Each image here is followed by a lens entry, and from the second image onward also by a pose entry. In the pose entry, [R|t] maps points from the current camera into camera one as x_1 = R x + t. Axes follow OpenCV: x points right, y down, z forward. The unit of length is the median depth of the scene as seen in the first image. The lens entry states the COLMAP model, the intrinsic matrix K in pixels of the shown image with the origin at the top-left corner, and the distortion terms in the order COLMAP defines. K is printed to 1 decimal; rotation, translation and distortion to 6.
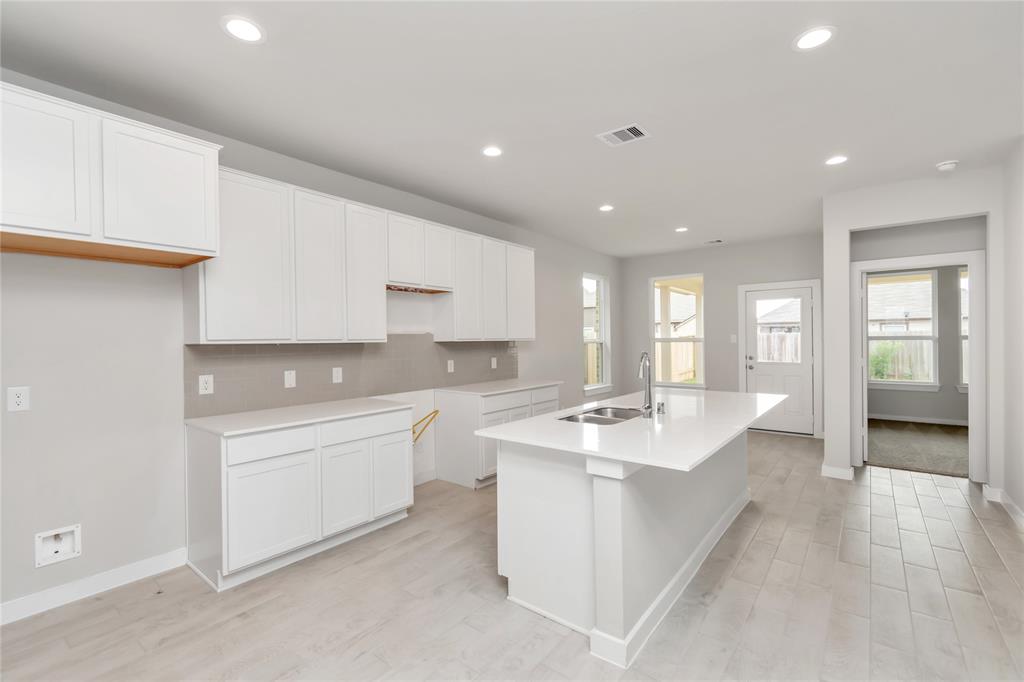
lens RADIAL K [[455.4, 0, 514.7], [0, 455.4, 342.8], [0, 0, 1]] dist [0.001473, -0.000626]
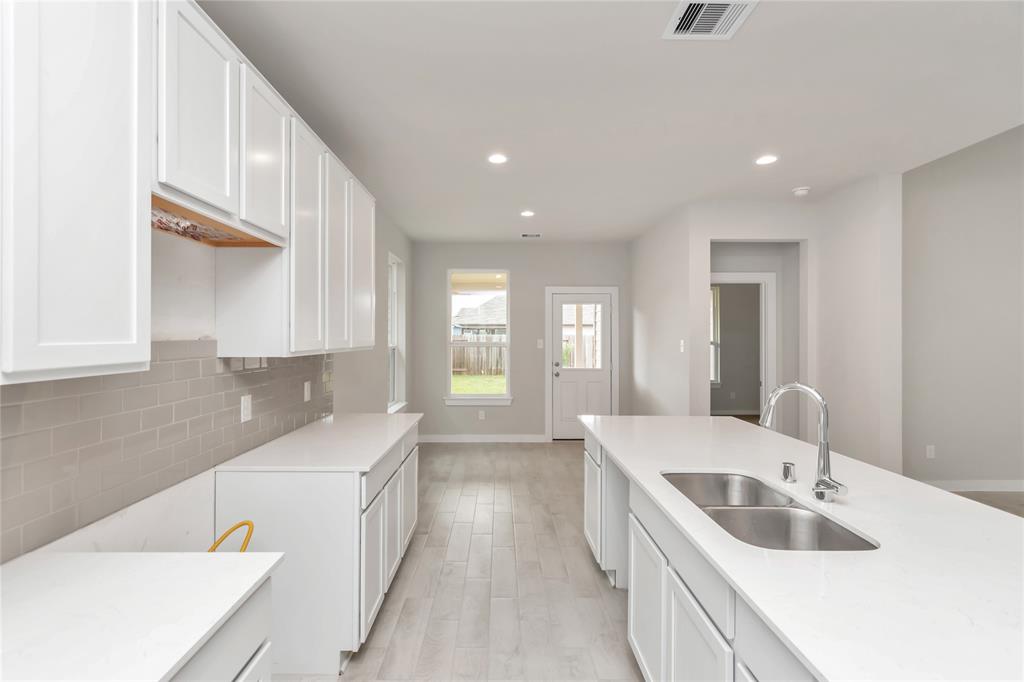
lens RADIAL K [[455.4, 0, 502.0], [0, 455.4, 336.5], [0, 0, 1]] dist [0.001473, -0.000626]
pose [[0.781875, 0.012775, 0.623304, -0.228375], [-0.007772, 0.999912, -0.010744, -0.019577], [-0.623386, 0.003556, 0.781906, 0.475557]]
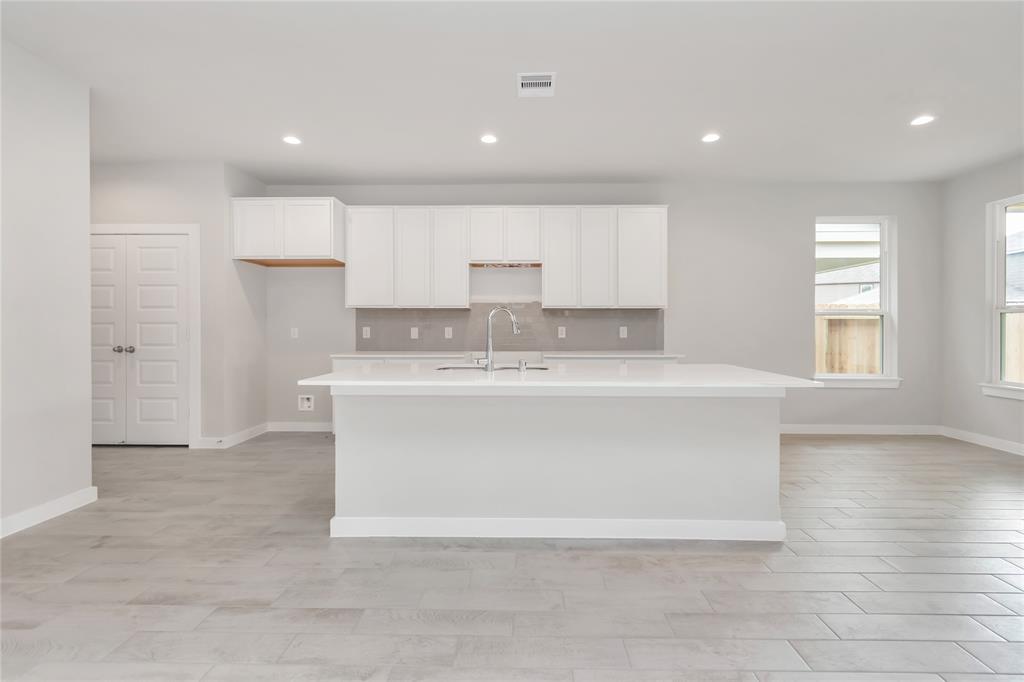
lens RADIAL K [[455.4, 0, 507.0], [0, 455.4, 331.5], [0, 0, 1]] dist [0.001473, -0.000626]
pose [[0.602903, 0.024636, -0.797434, 0.648027], [-0.011063, 0.999685, 0.022521, 0.027484], [0.797738, -0.004756, 0.602985, 0.241913]]
